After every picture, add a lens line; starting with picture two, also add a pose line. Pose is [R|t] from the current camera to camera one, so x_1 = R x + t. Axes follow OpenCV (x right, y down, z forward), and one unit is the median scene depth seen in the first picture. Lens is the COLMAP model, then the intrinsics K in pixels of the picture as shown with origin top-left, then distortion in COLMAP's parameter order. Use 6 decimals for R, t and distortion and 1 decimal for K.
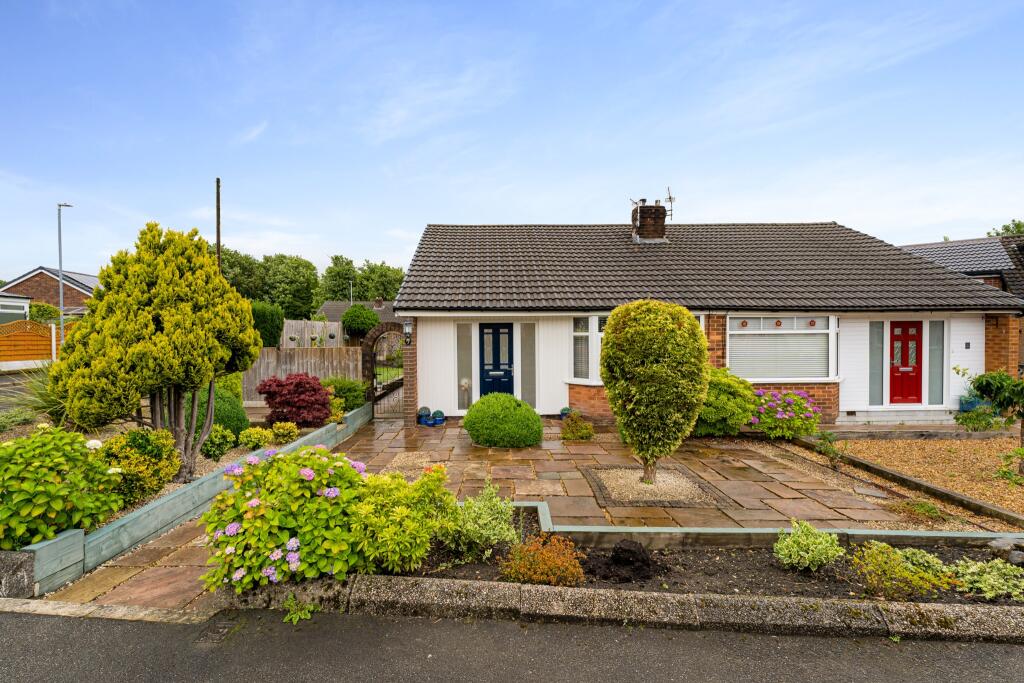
lens RADIAL K [[461.9, 0, 512.0], [0, 461.9, 341.5], [0, 0, 1]] dist [0.012473, -0.000106]
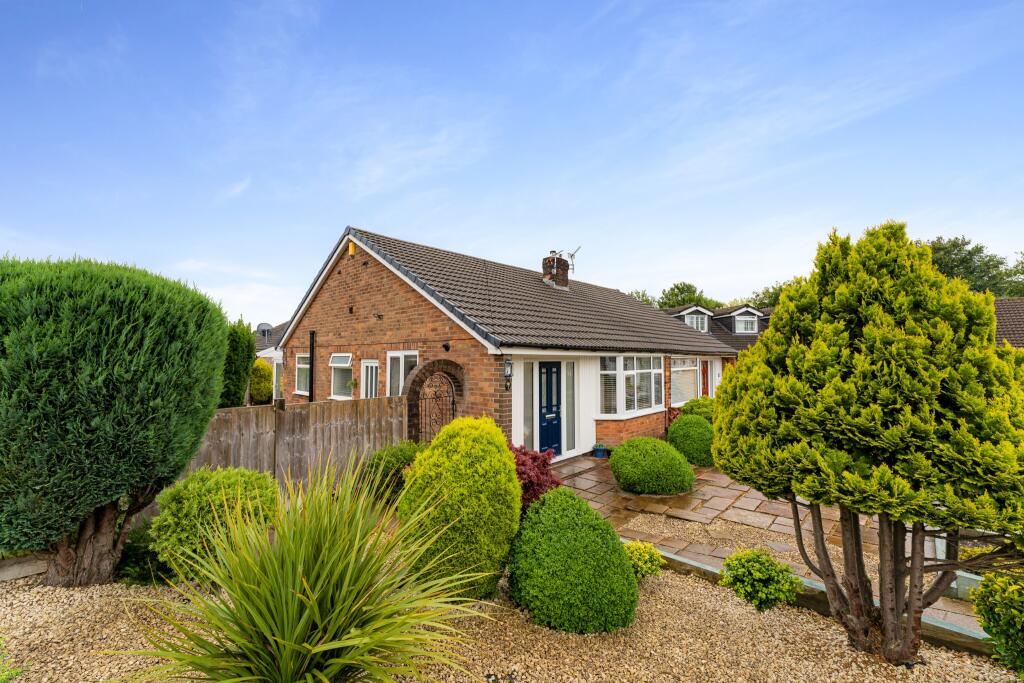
lens RADIAL K [[426.8, 0, 507.9], [0, 426.8, 339.8], [0, 0, 1]] dist [-0.000399, -0.000251]
pose [[0.688352, 0.038700, 0.724344, -0.718310], [0.003814, 0.998369, -0.056964, -0.035412], [-0.725367, 0.041974, 0.687082, 0.470842]]
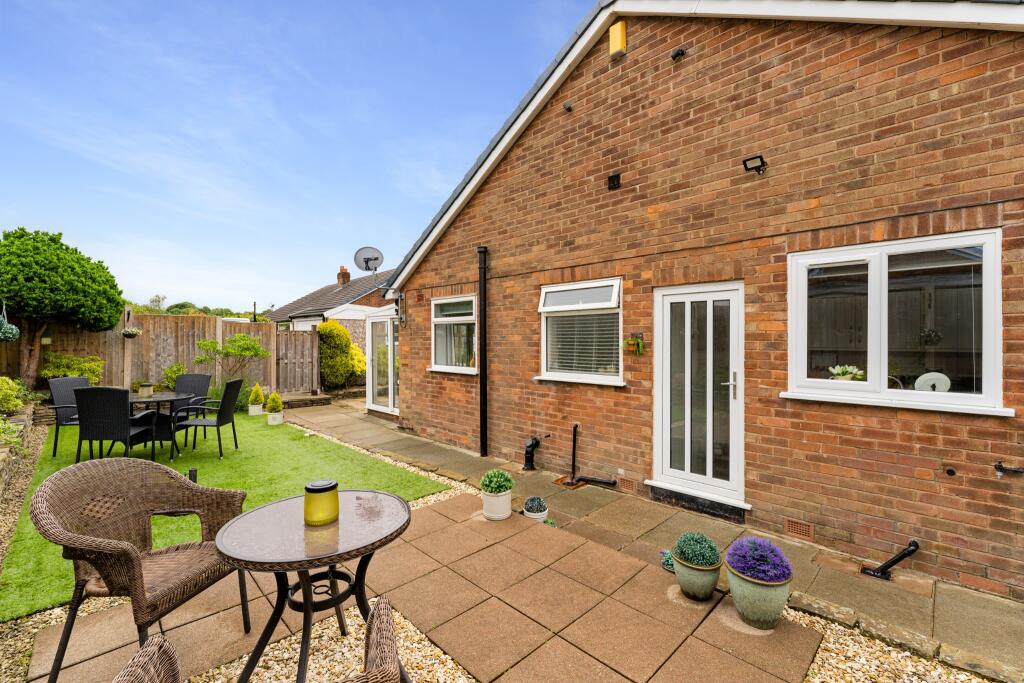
lens RADIAL K [[425.3, 0, 518.2], [0, 425.3, 343.9], [0, 0, 1]] dist [0.001191, -0.000075]
pose [[0.692788, 0.001464, 0.721140, -0.642925], [0.005123, 0.999963, -0.006952, 0.007103], [-0.721123, 0.008511, 0.692754, 1.156455]]
